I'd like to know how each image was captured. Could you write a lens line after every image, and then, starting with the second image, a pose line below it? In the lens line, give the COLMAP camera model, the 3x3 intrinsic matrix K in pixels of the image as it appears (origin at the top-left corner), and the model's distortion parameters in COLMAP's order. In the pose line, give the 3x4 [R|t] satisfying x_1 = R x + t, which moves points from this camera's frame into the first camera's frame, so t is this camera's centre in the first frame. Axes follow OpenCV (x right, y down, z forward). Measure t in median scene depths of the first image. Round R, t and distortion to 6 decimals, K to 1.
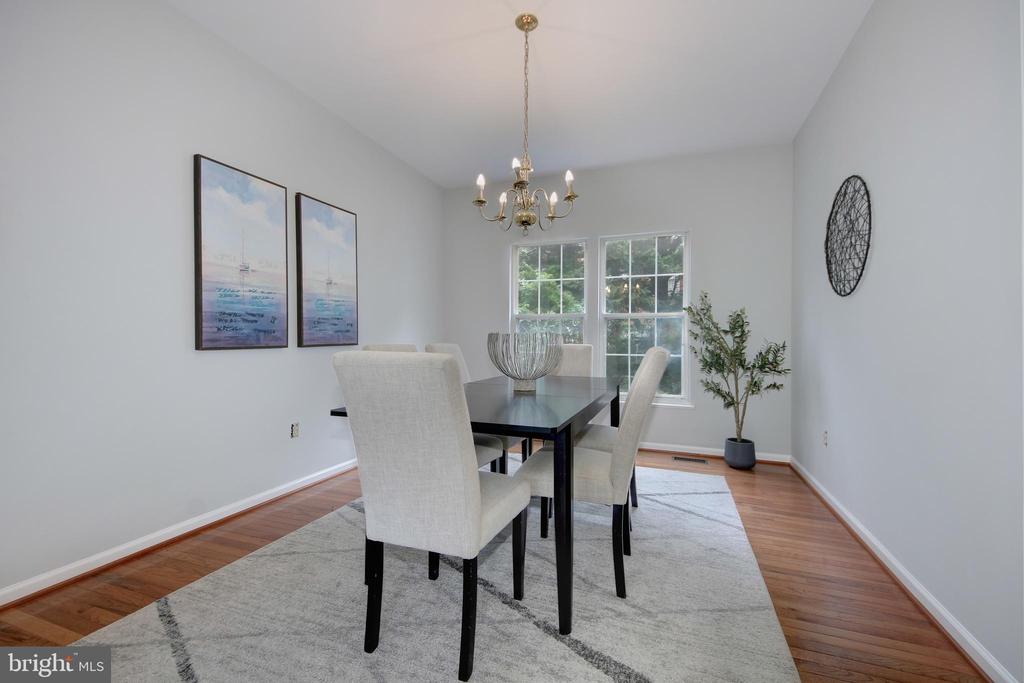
lens RADIAL K [[426.0, 0, 513.0], [0, 426.0, 345.8], [0, 0, 1]] dist [0.001912, -0.000064]
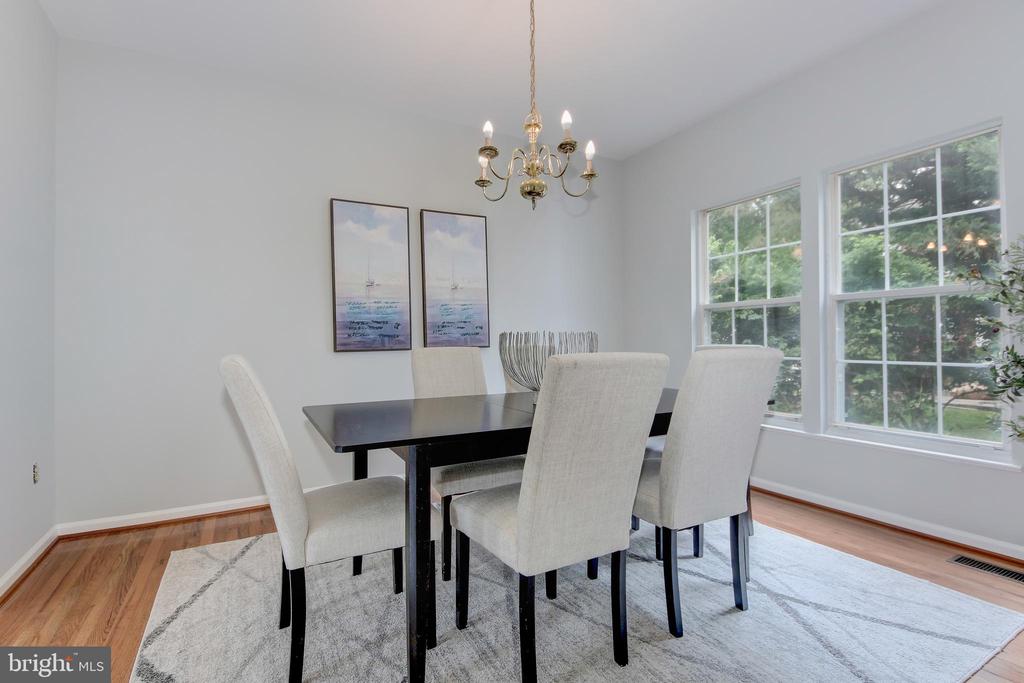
lens RADIAL K [[463.6, 0, 492.3], [0, 463.6, 344.4], [0, 0, 1]] dist [0.020471, -0.021464]
pose [[0.739448, -0.011111, -0.673122, 0.473565], [0.005955, 0.999933, -0.009964, 0.002664], [0.673188, 0.003359, 0.739464, 0.260470]]
